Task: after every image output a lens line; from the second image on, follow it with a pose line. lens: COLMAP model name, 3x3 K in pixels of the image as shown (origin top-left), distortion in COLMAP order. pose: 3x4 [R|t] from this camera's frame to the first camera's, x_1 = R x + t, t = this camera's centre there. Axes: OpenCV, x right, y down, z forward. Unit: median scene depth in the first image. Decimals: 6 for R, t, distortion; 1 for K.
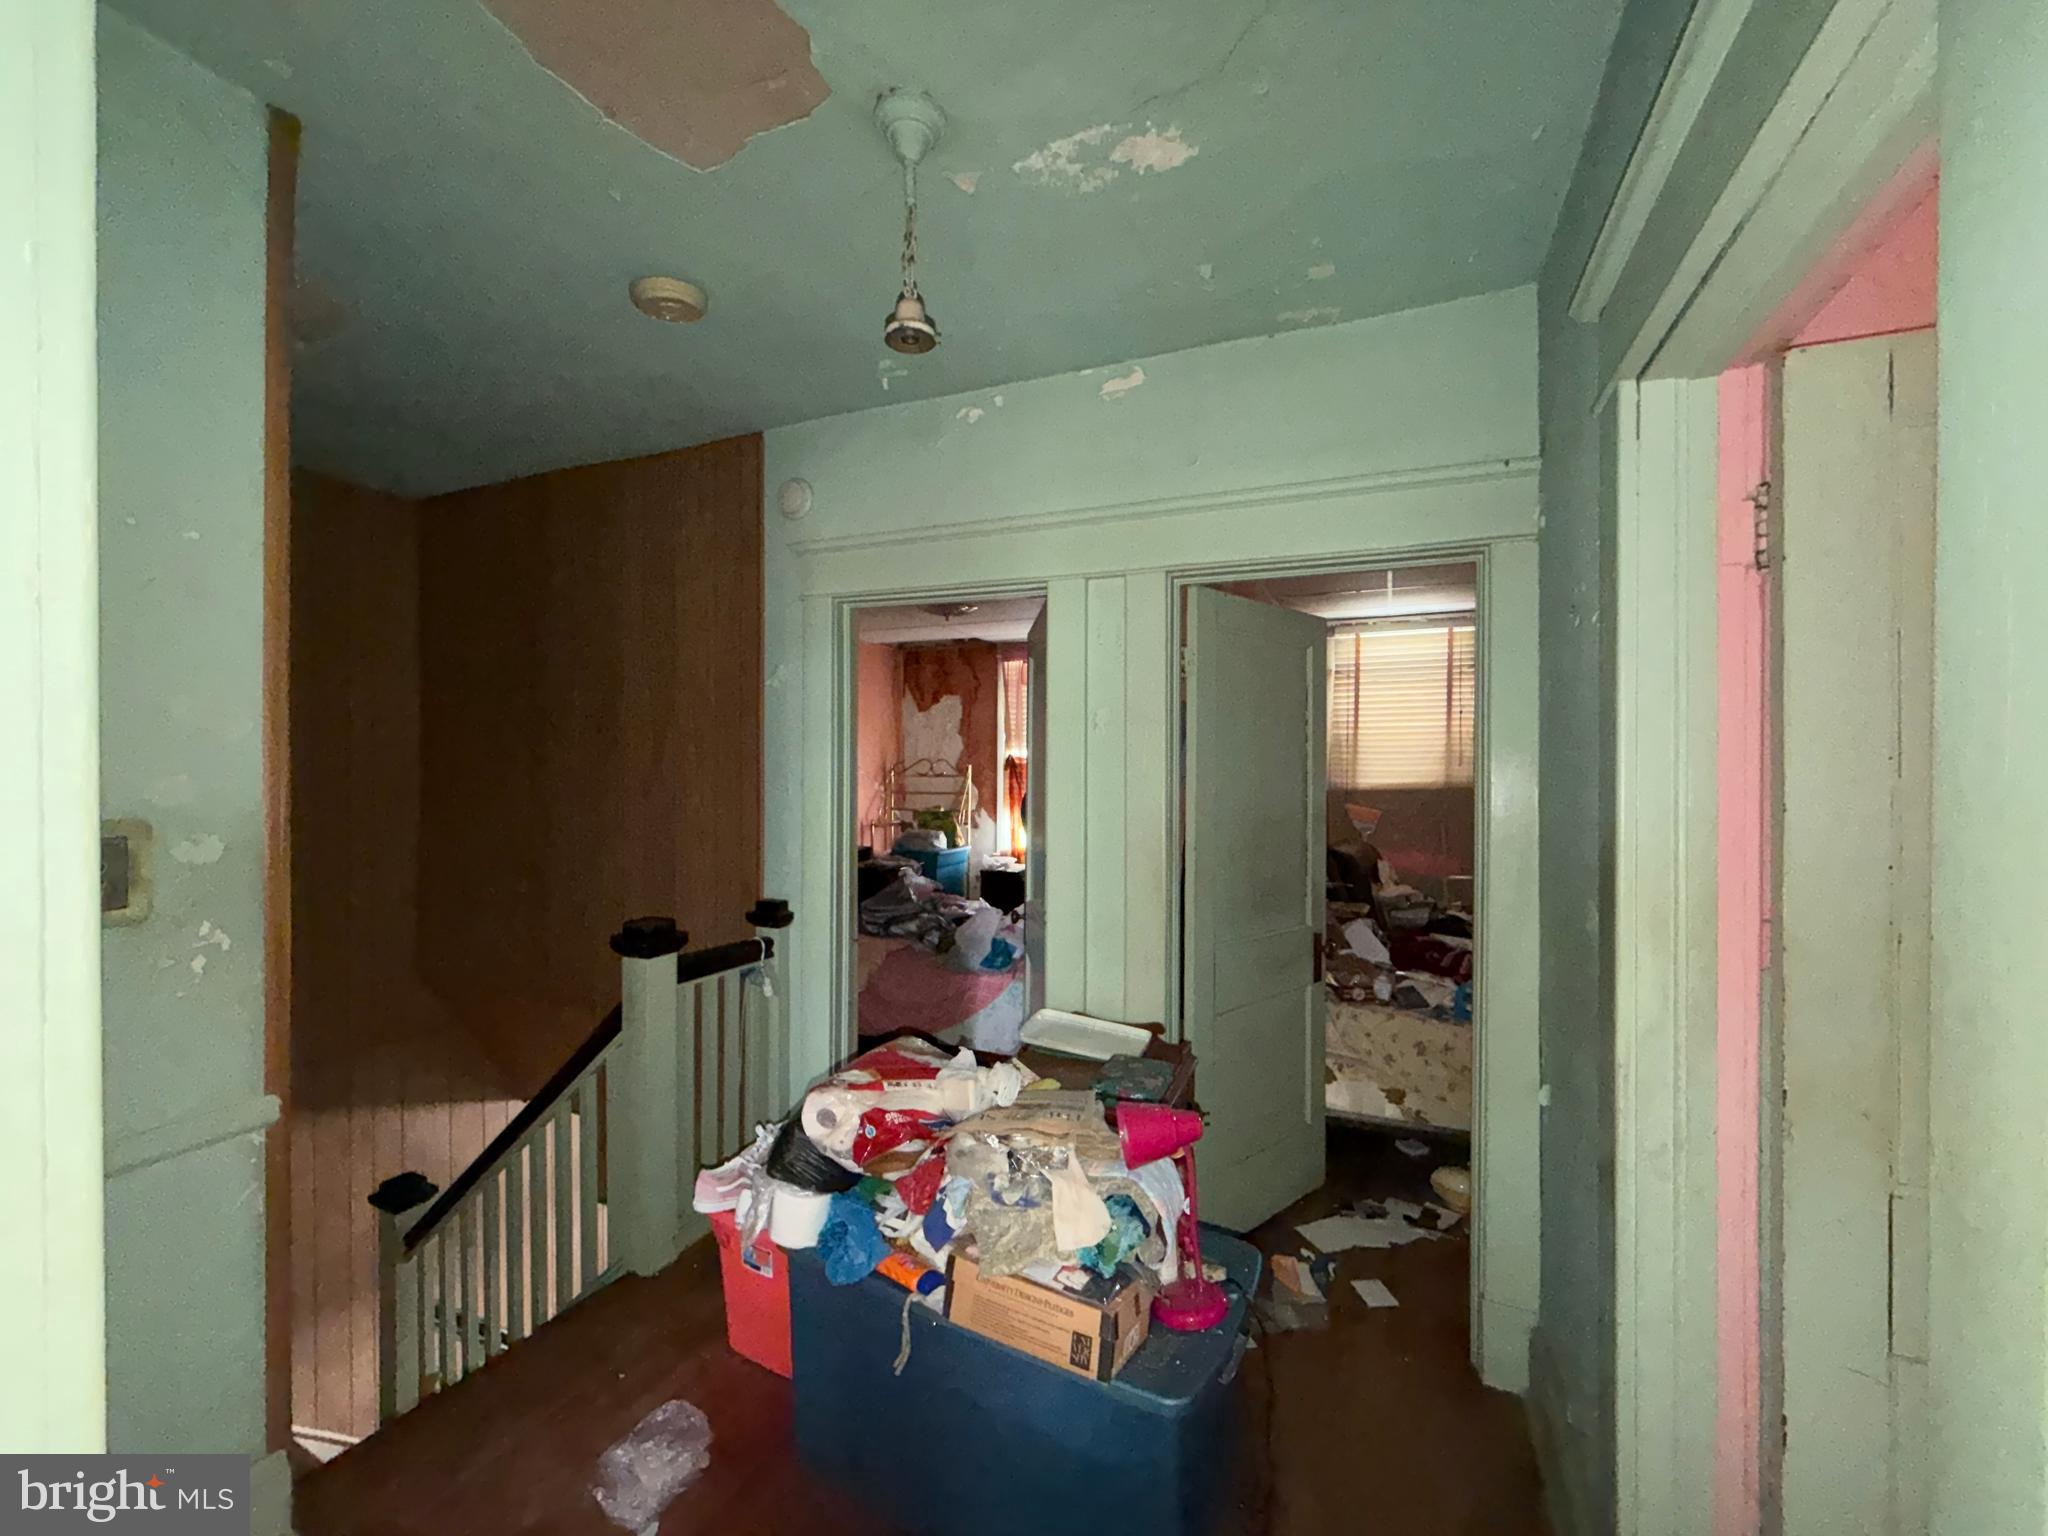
lens RADIAL K [[819.0, 0, 1024.2], [0, 819.0, 767.3], [0, 0, 1]] dist [0.001243, 0.000098]
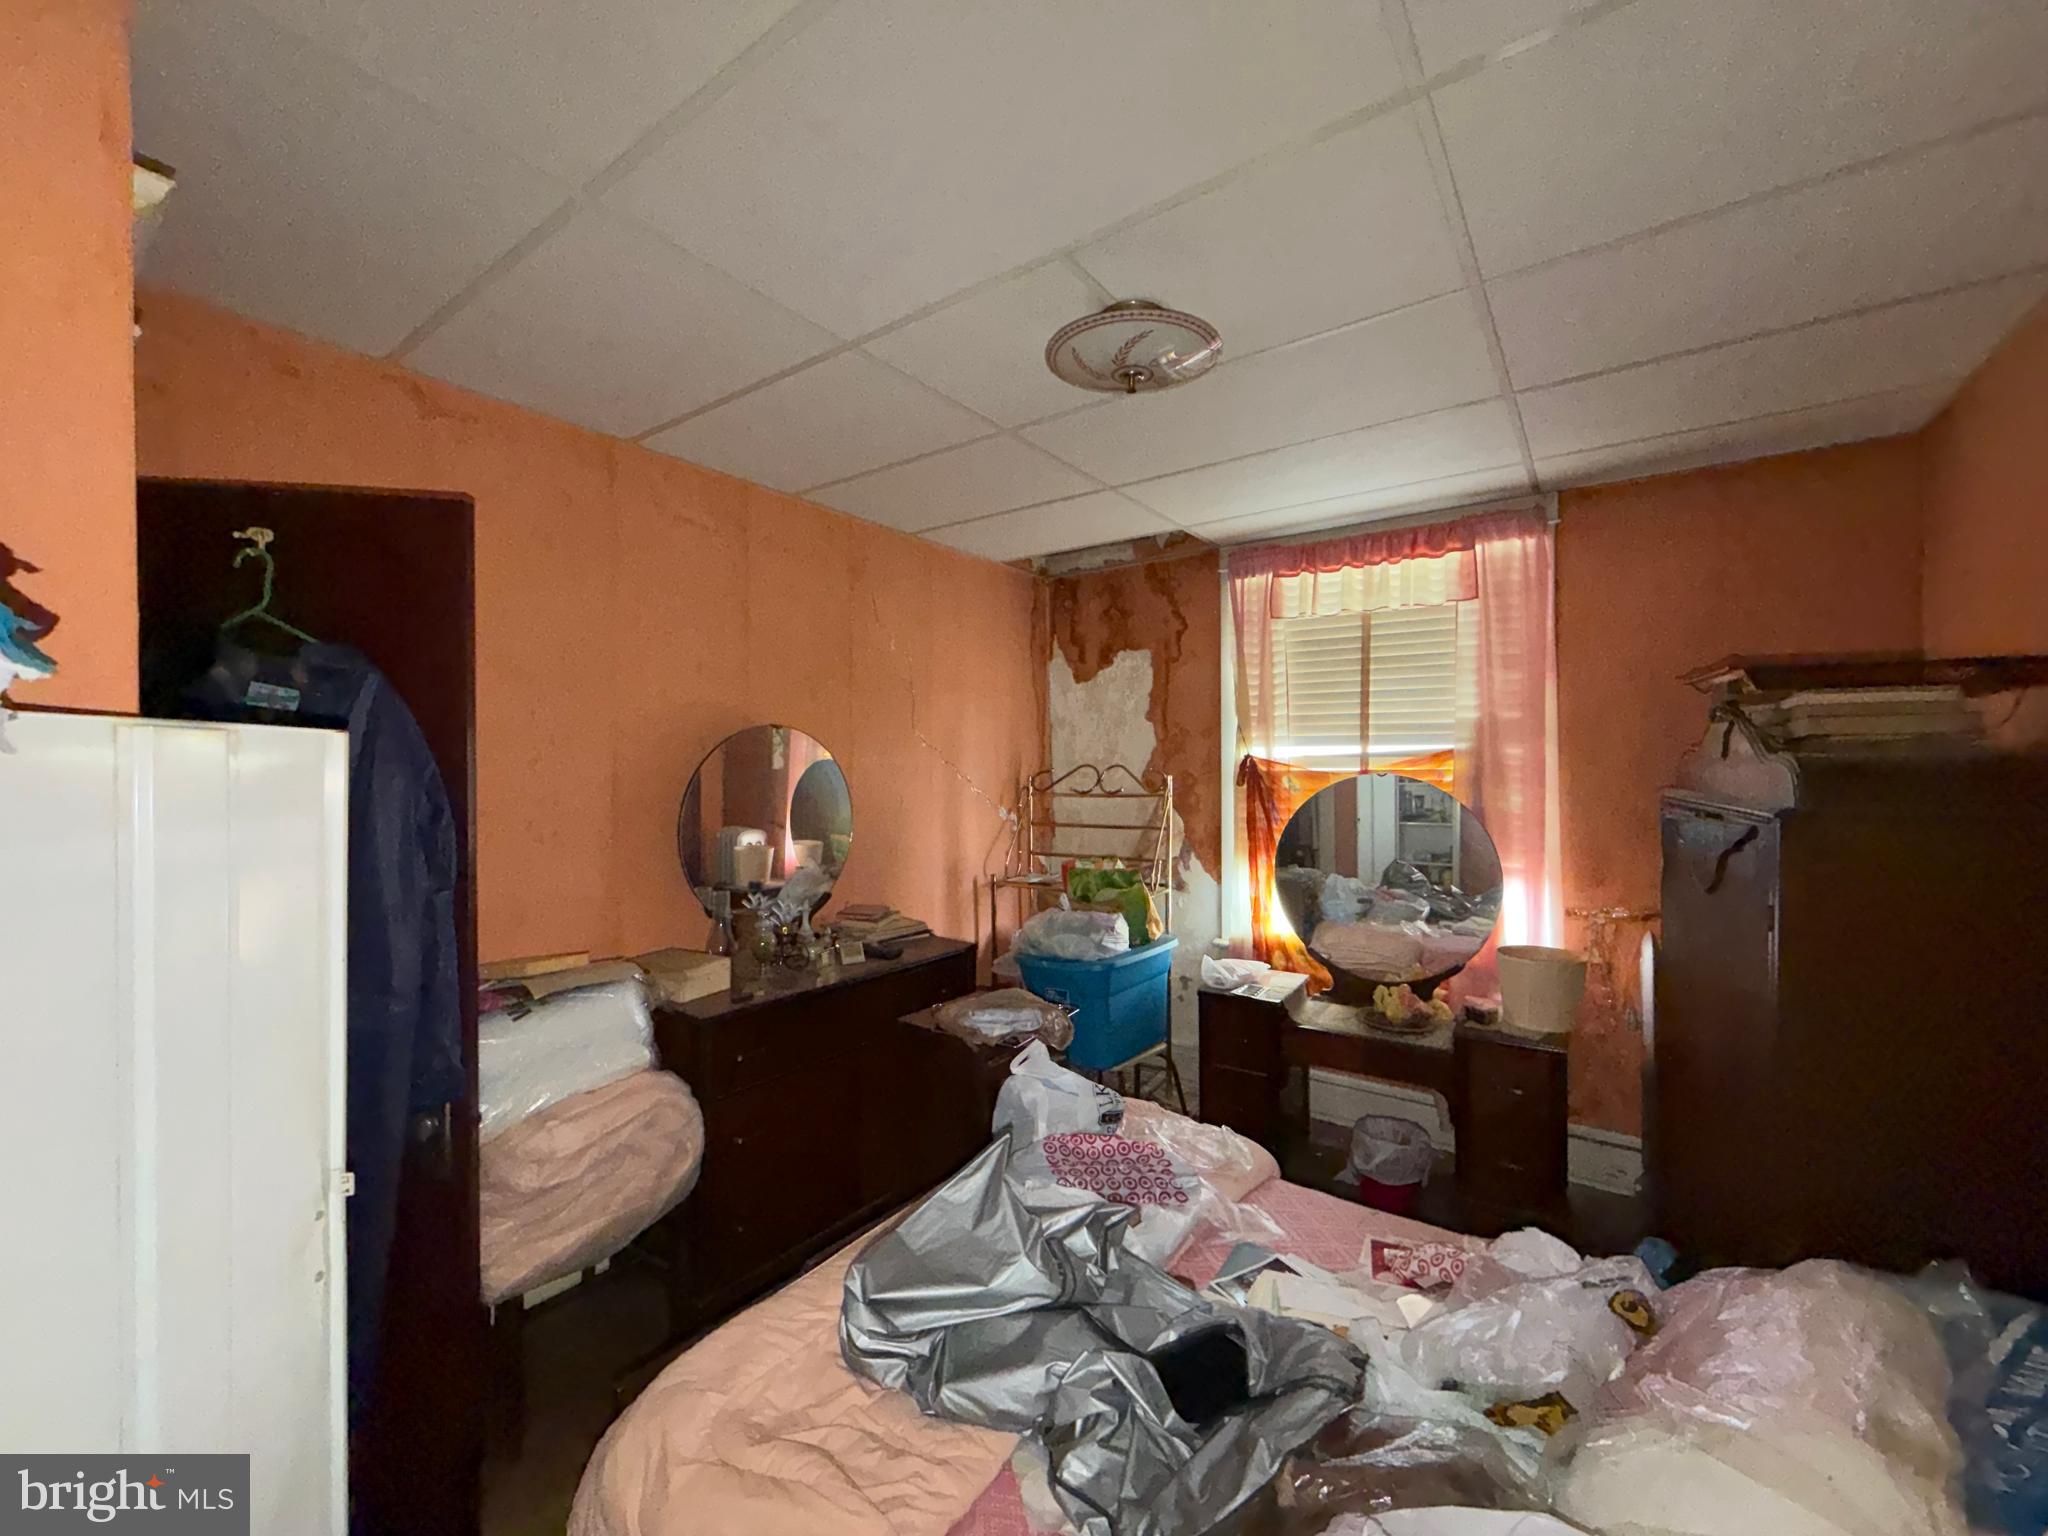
lens RADIAL K [[819.0, 0, 1026.1], [0, 819.0, 766.9], [0, 0, 1]] dist [0.001243, 0.000098]
pose [[0.977679, -0.010661, -0.209836, -0.045461], [0.011184, 0.999937, 0.001308, -0.010126], [0.209809, -0.003626, 0.977736, 0.452473]]
